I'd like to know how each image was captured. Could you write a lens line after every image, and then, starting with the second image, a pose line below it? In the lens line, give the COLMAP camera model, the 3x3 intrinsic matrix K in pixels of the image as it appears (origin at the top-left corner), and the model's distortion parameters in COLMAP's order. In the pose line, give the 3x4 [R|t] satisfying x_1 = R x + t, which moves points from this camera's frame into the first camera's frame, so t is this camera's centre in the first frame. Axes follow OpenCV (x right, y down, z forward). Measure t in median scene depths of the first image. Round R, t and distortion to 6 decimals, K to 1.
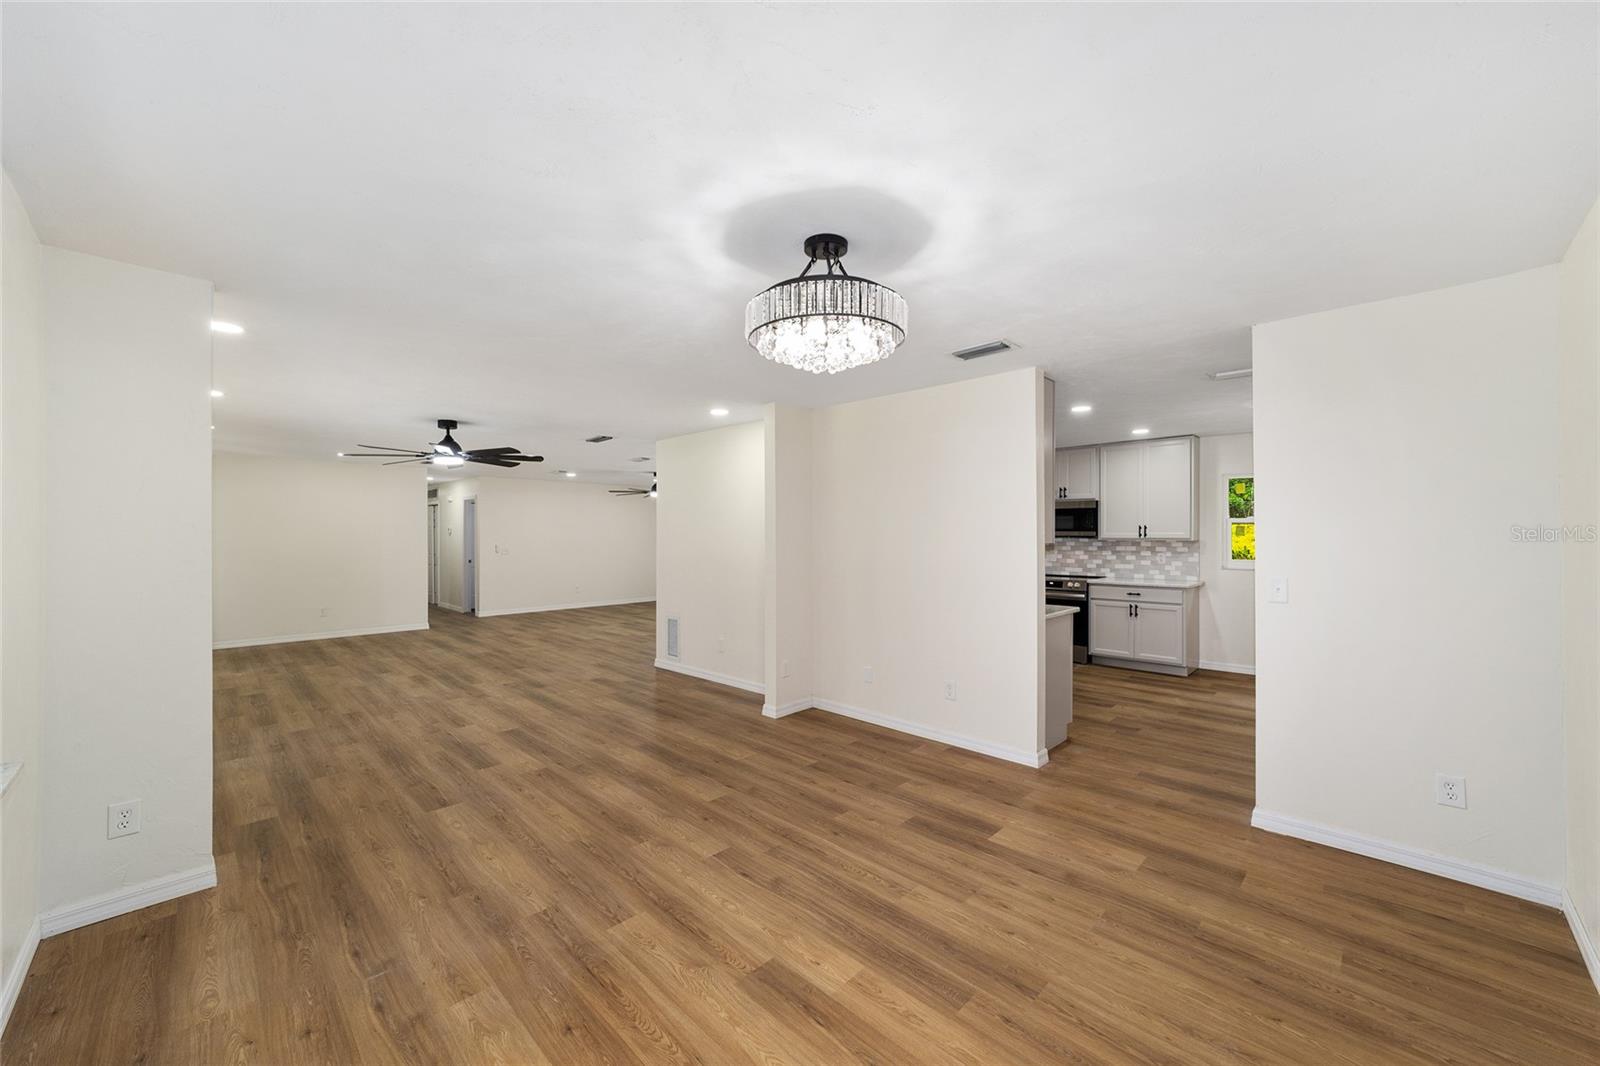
lens RADIAL K [[617.6, 0, 803.6], [0, 617.6, 535.9], [0, 0, 1]] dist [-0.001310, 0.000735]
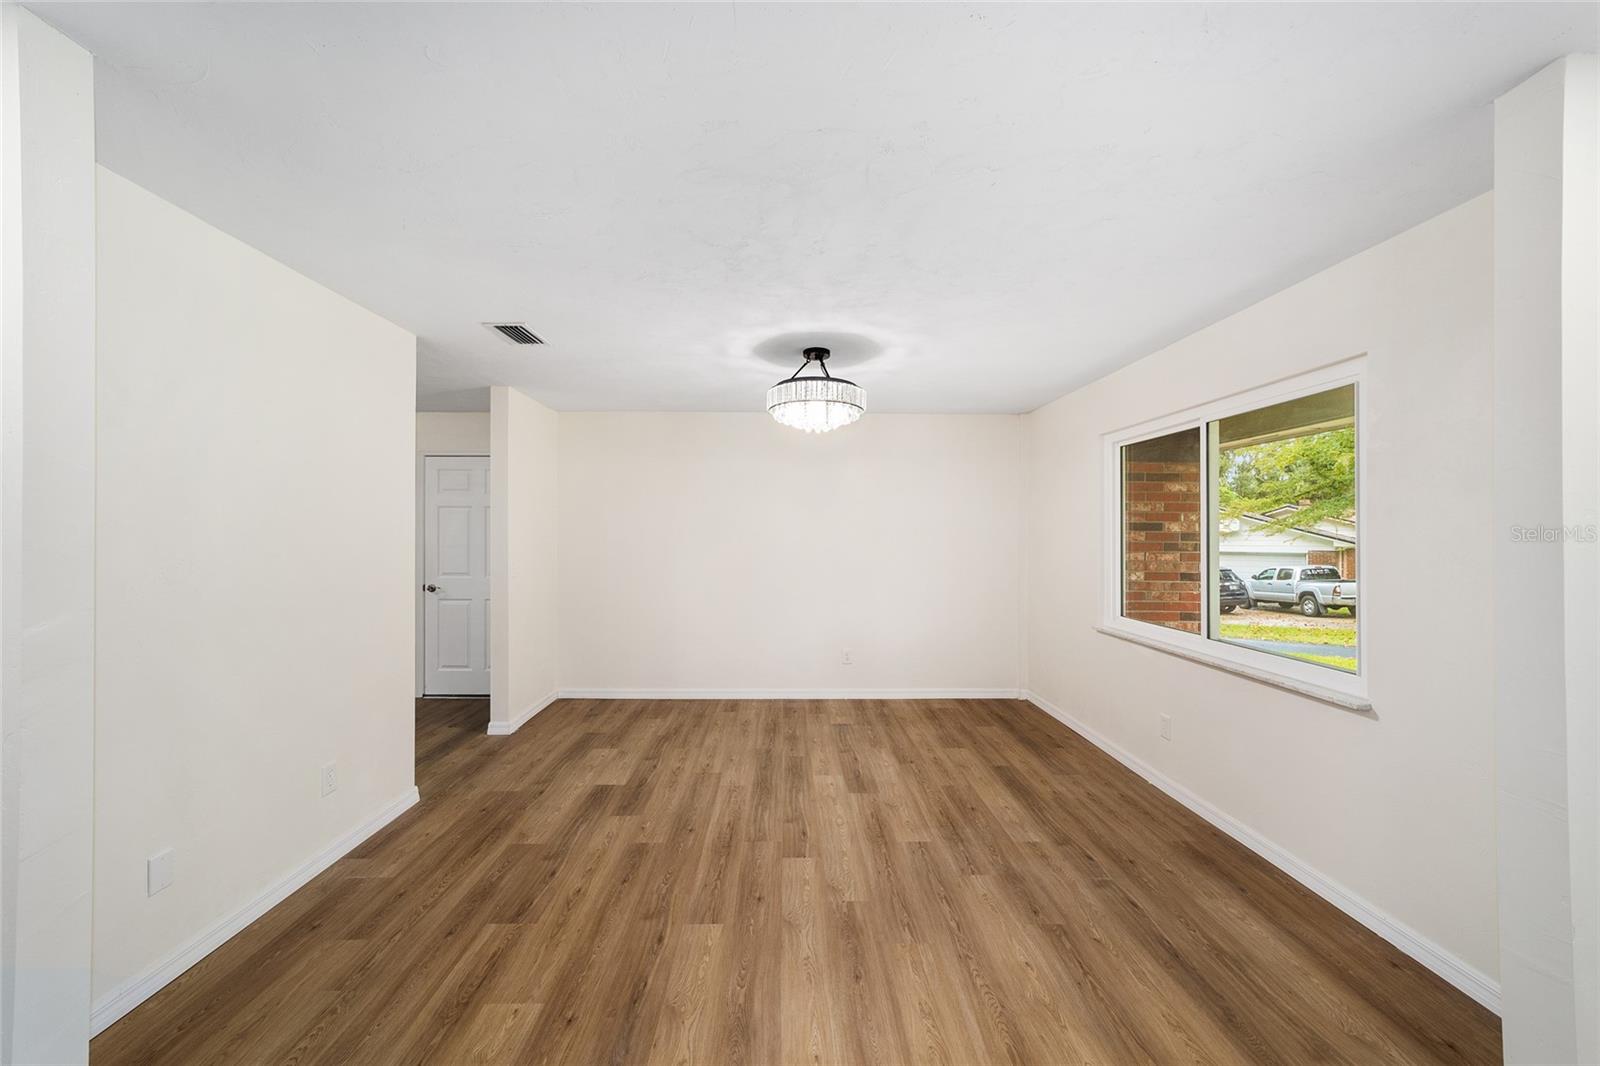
lens RADIAL K [[617.6, 0, 789.9], [0, 617.6, 529.7], [0, 0, 1]] dist [-0.001310, 0.000735]
pose [[-0.709124, 0.004361, 0.705070, -0.836446], [-0.002037, 0.999964, -0.008234, 0.004630], [-0.705080, -0.007276, -0.709090, 1.744475]]
